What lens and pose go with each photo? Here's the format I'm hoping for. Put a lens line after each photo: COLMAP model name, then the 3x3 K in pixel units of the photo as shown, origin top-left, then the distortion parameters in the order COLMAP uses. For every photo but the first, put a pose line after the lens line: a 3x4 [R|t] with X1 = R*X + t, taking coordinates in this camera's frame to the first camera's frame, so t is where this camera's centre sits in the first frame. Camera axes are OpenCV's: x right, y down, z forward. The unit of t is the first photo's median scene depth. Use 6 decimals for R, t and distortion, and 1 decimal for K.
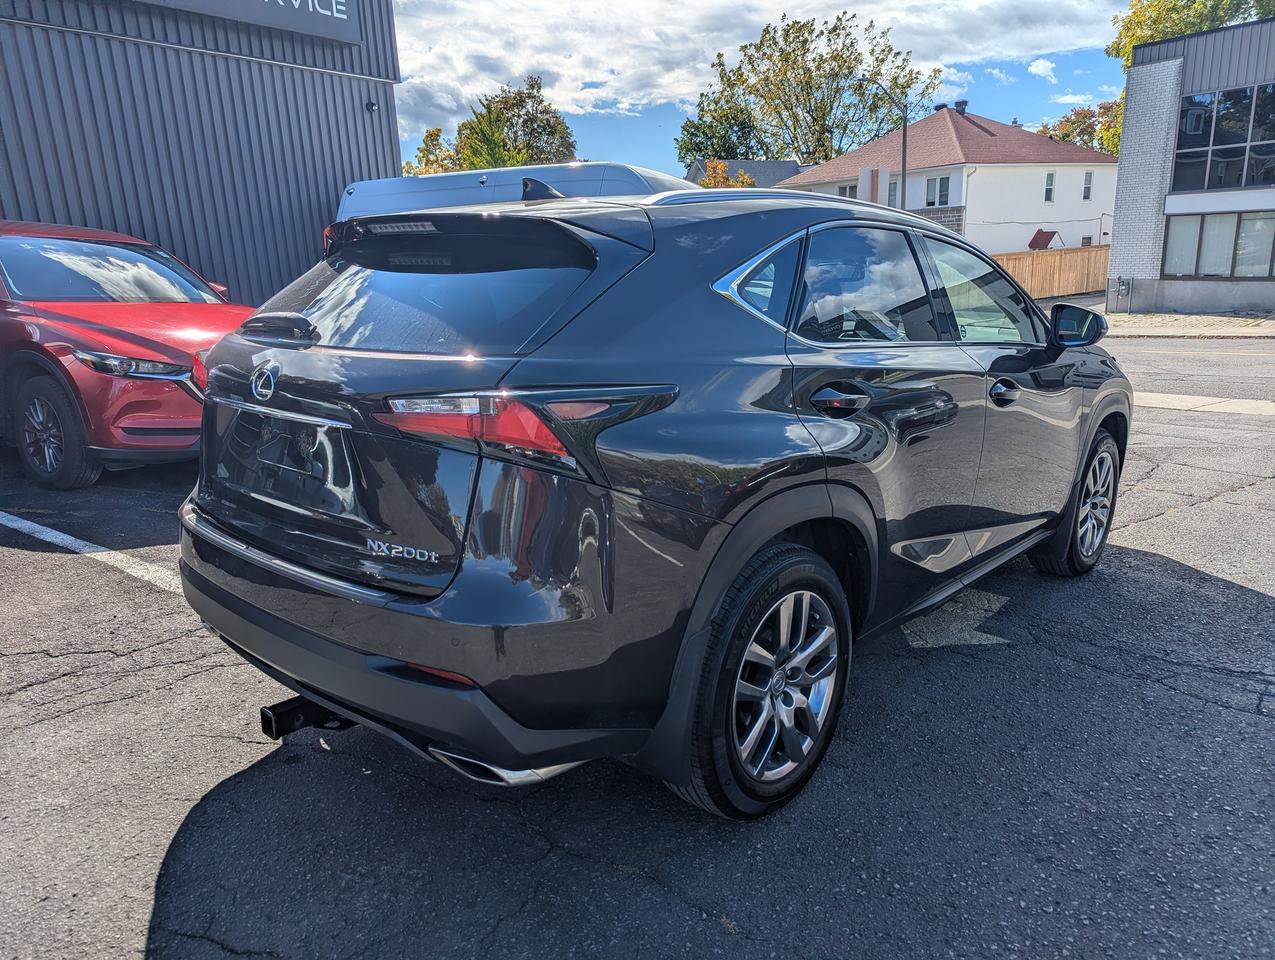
lens RADIAL K [[893.5, 0, 599.5], [0, 893.5, 476.6], [0, 0, 1]] dist [0.005494, 0.000914]
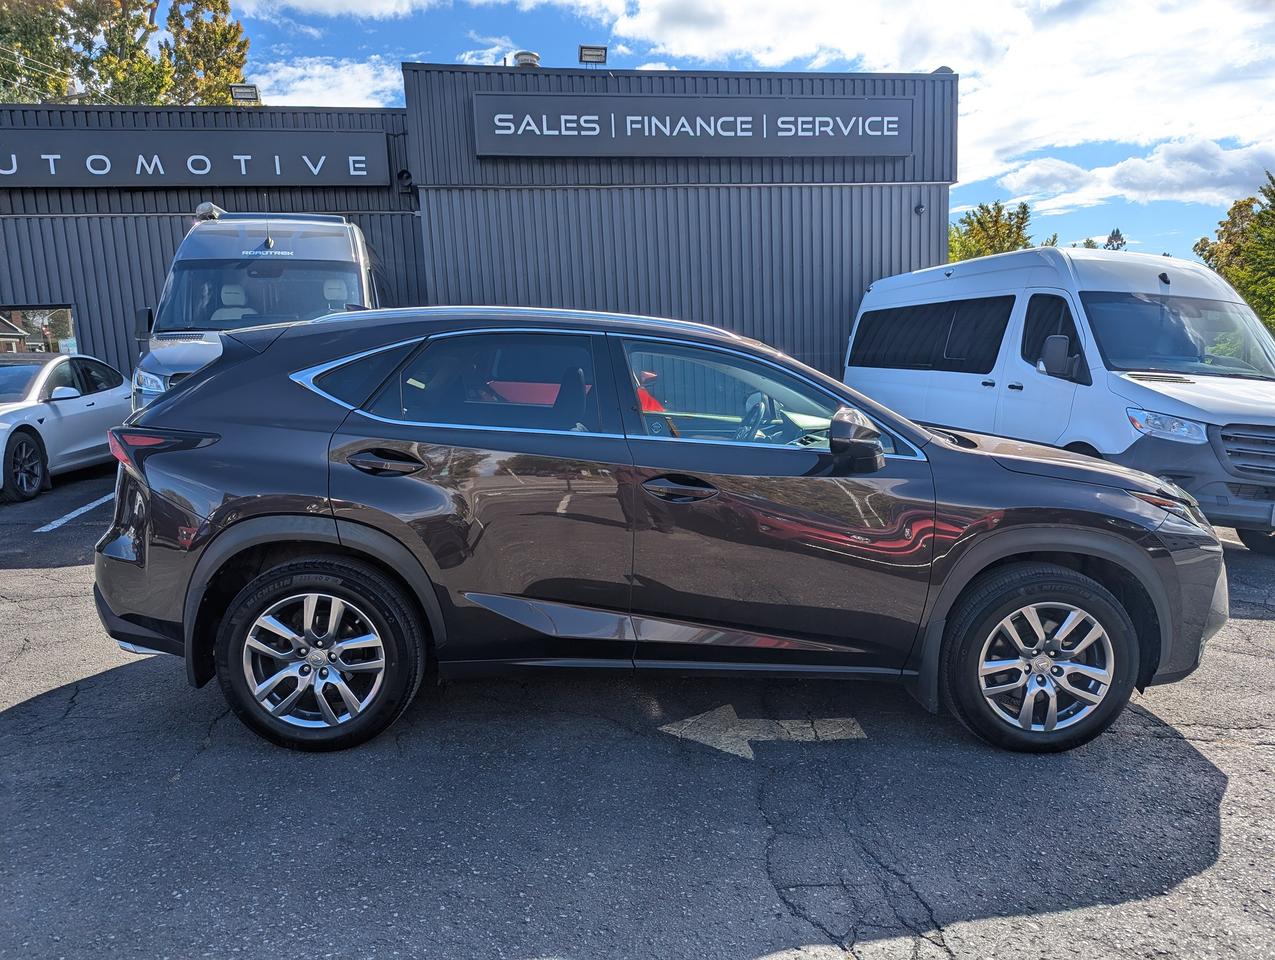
lens RADIAL K [[871.3, 0, 637.5], [0, 871.3, 480.0], [0, 0, 1]] dist [0.002902, -0.000535]
pose [[0.698984, 0.099866, -0.708130, 0.441145], [-0.160968, 0.986762, -0.019728, -0.028879], [0.696786, 0.127776, 0.705806, 0.107108]]
